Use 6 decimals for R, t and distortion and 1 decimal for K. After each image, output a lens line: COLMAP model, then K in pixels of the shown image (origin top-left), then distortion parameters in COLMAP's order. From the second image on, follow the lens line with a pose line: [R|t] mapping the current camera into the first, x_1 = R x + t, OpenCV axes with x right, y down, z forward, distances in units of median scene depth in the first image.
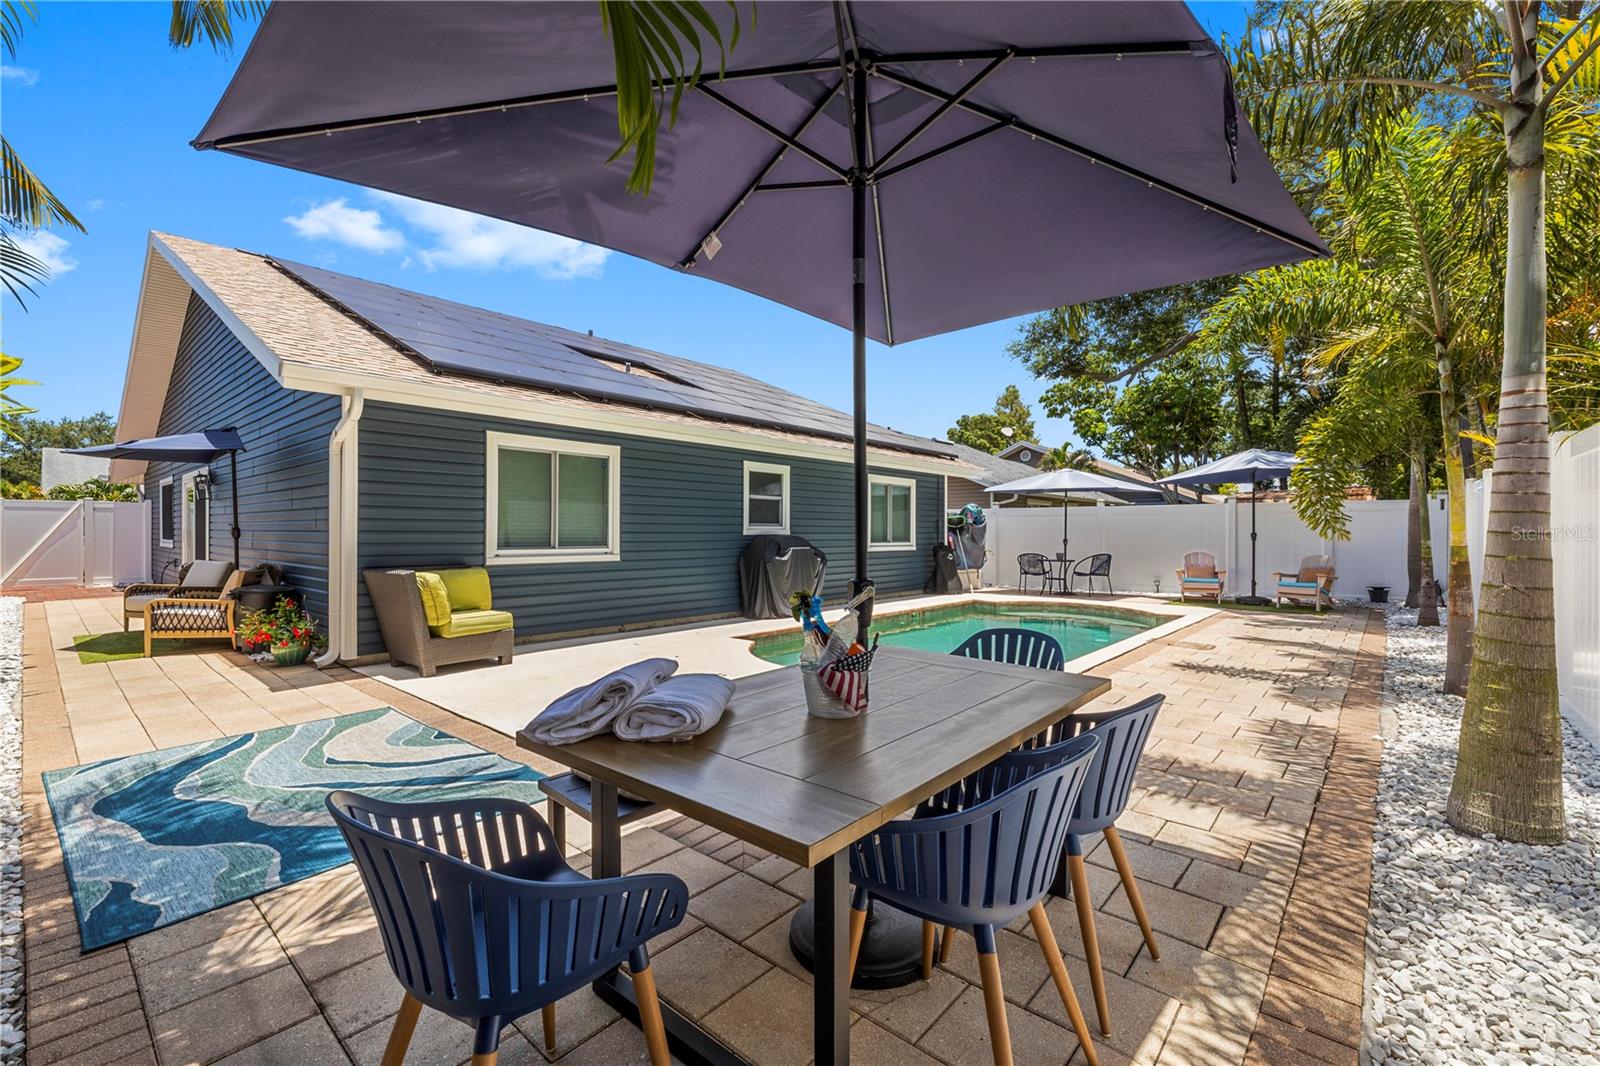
lens RADIAL K [[683.3, 0, 790.4], [0, 683.3, 528.9], [0, 0, 1]] dist [0.000147, 0.000534]
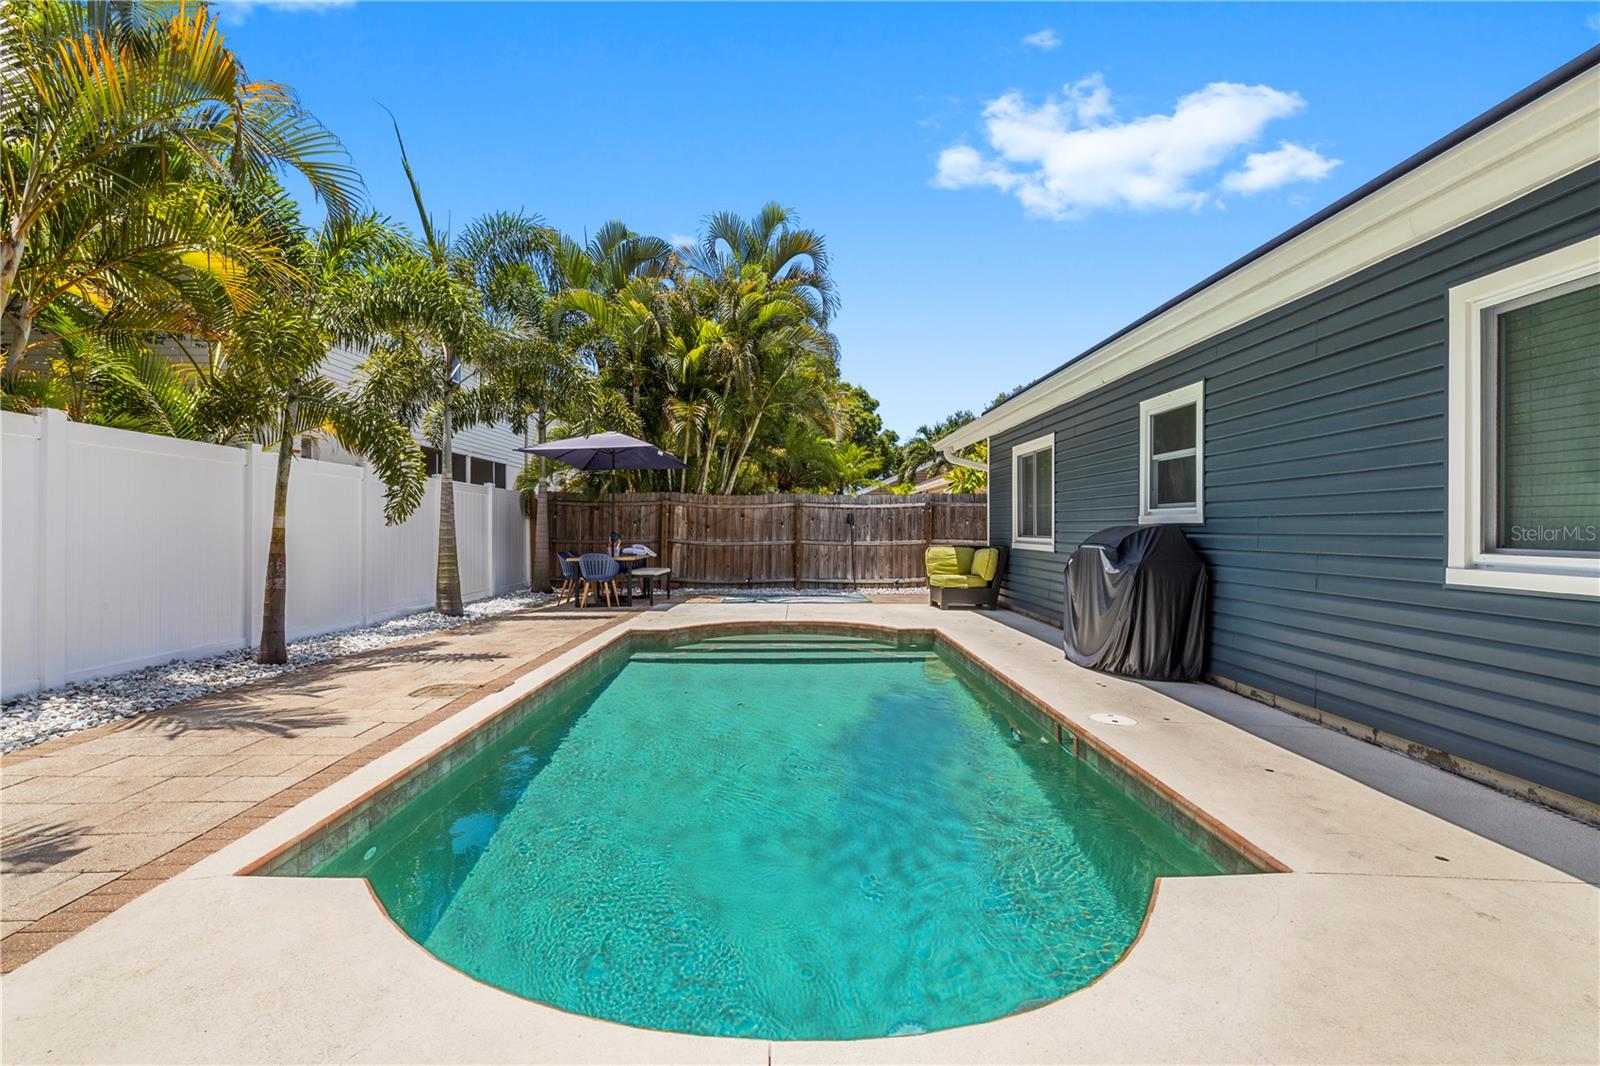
lens RADIAL K [[739.4, 0, 803.6], [0, 739.4, 526.7], [0, 0, 1]] dist [-0.013149, -0.000680]
pose [[-0.737607, -0.015859, -0.675044, 0.556092], [-0.013944, 0.999869, -0.008254, 0.018978], [0.675086, 0.003325, -0.737732, 1.207512]]
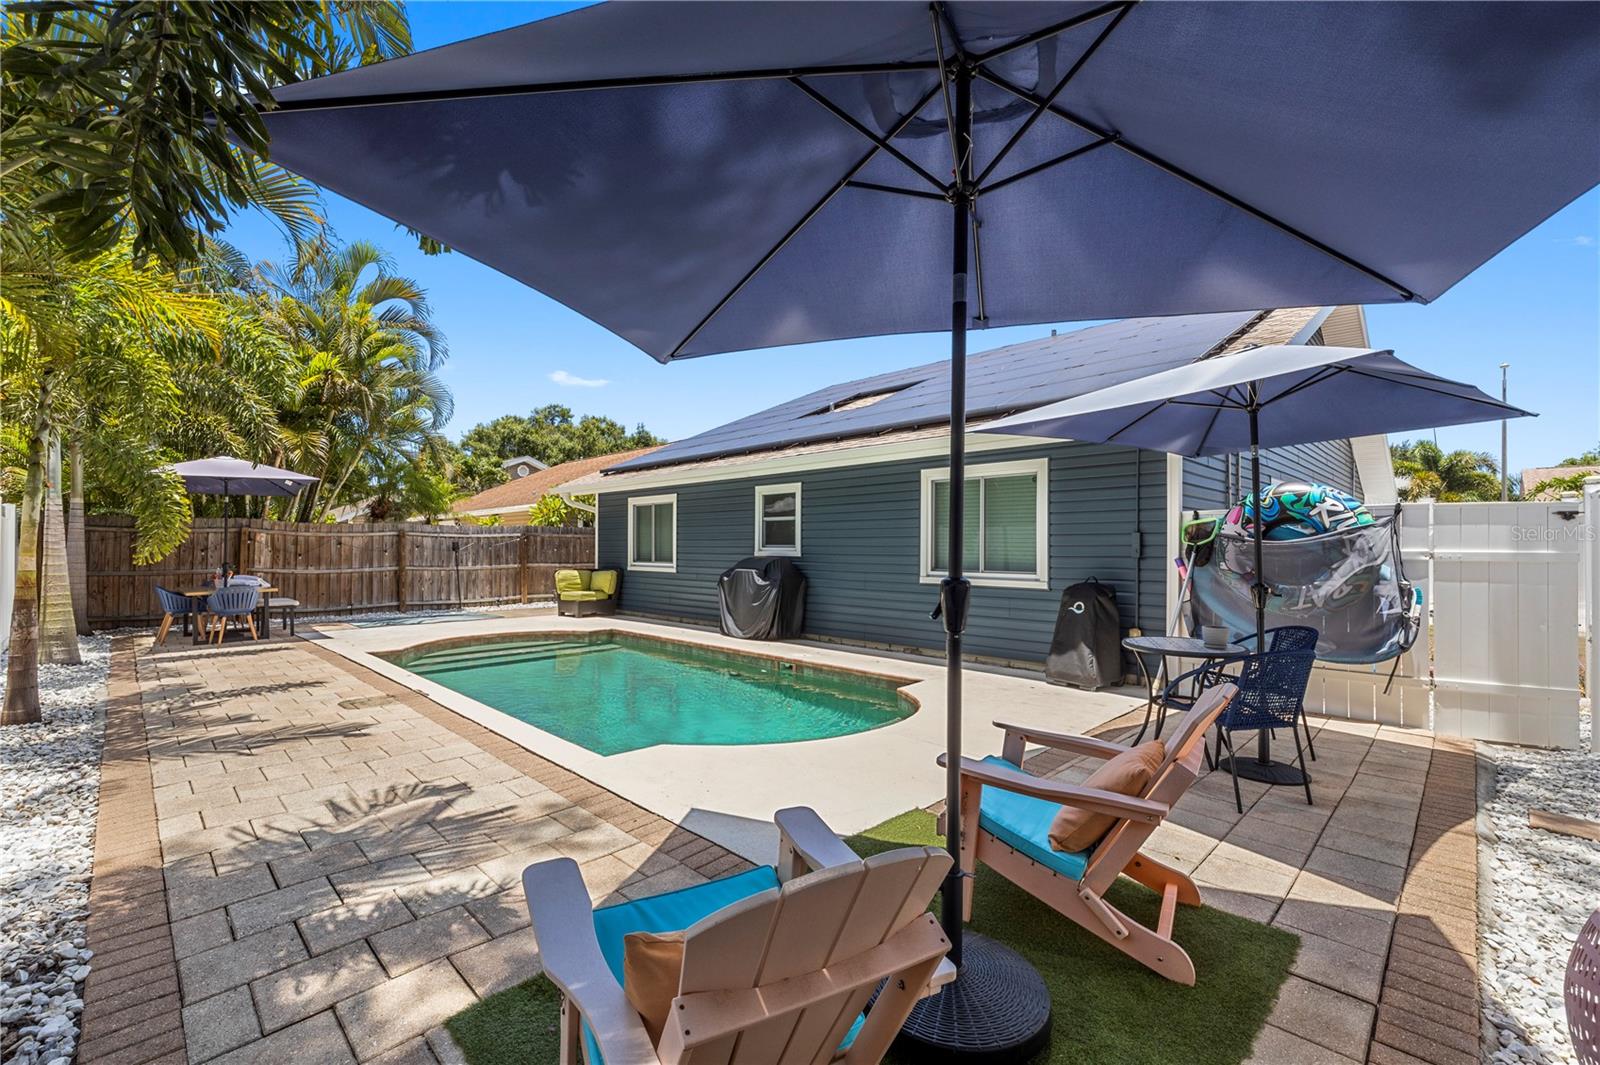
lens RADIAL K [[683.3, 0, 794.6], [0, 683.3, 542.2], [0, 0, 1]] dist [0.000147, 0.000534]
pose [[-0.055942, -0.019234, -0.998249, 0.932093], [-0.005650, 0.999805, -0.018947, 0.006636], [0.998418, 0.004581, -0.056040, 1.057086]]
